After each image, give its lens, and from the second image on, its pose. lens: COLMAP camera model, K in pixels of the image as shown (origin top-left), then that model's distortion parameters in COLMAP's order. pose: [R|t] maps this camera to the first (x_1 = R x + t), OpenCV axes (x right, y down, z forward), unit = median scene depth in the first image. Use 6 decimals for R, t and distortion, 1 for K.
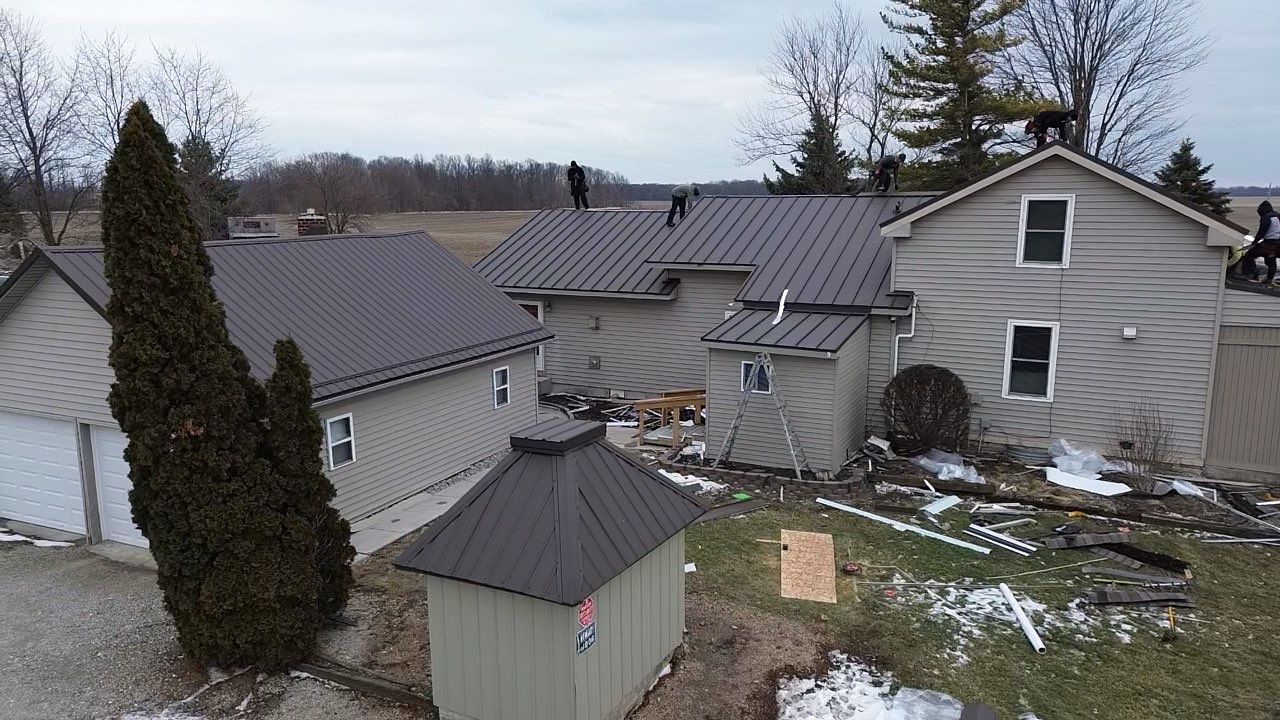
lens RADIAL K [[886.1, 0, 634.9], [0, 886.1, 358.7], [0, 0, 1]] dist [0.085453, -0.076967]
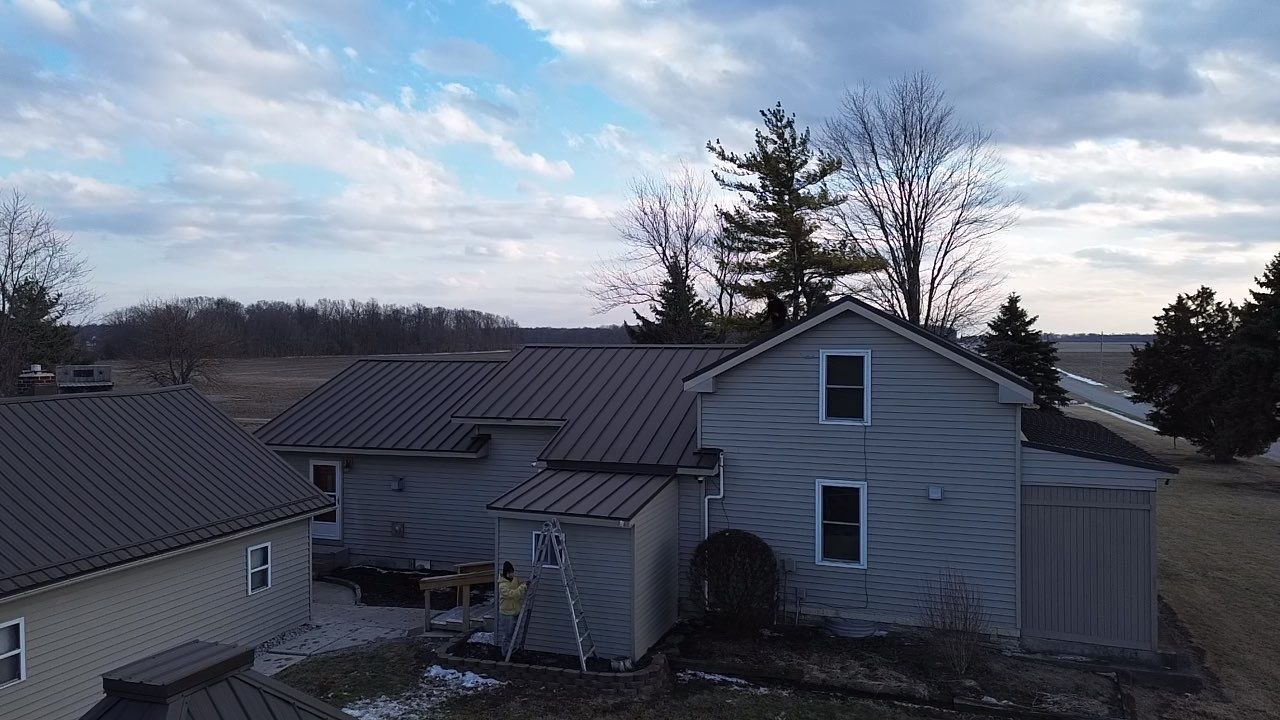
lens RADIAL K [[886.1, 0, 634.9], [0, 886.1, 358.7], [0, 0, 1]] dist [0.085453, -0.076967]
pose [[0.992794, -0.002404, 0.119808, 0.064140], [0.021375, 0.987317, -0.157317, -0.014306], [-0.117911, 0.158744, 0.980254, 0.046626]]
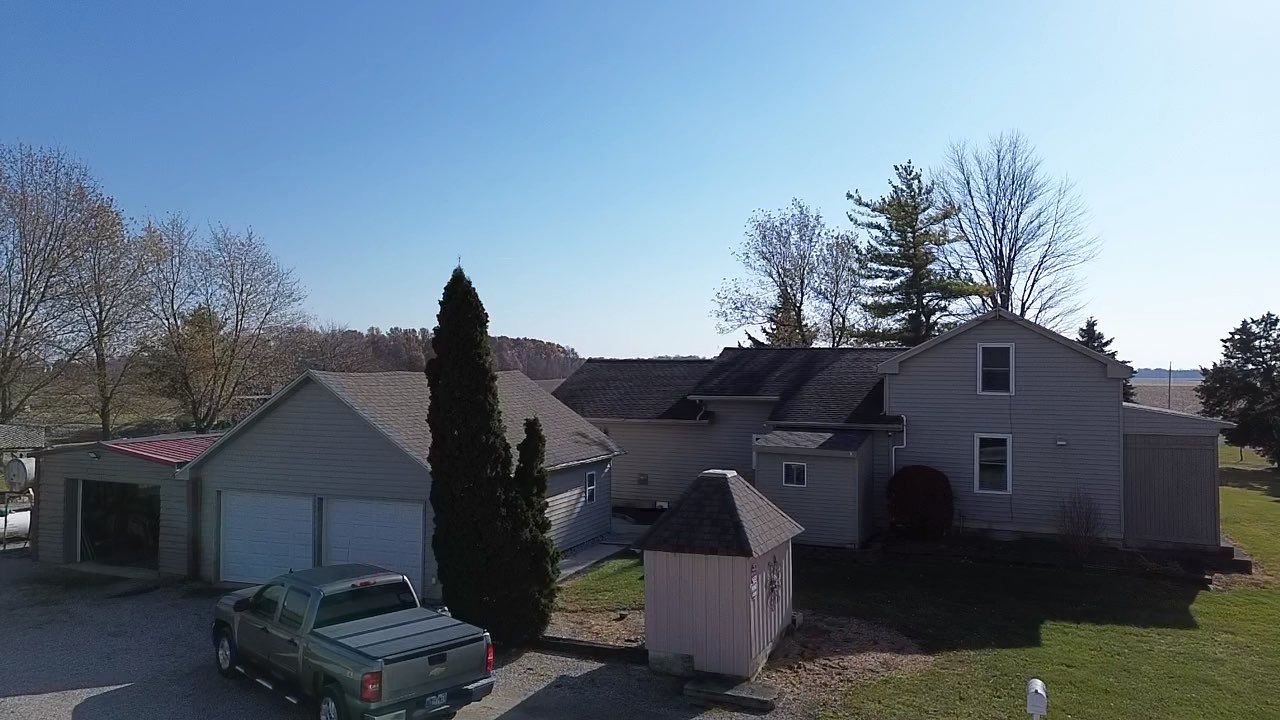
lens RADIAL K [[887.3, 0, 657.1], [0, 887.3, 365.1], [0, 0, 1]] dist [0.066579, 0.000641]
pose [[0.996346, 0.009101, 0.084920, -0.100520], [0.006816, 0.982663, -0.185278, 0.057725], [-0.085134, 0.185180, 0.979010, -0.170654]]
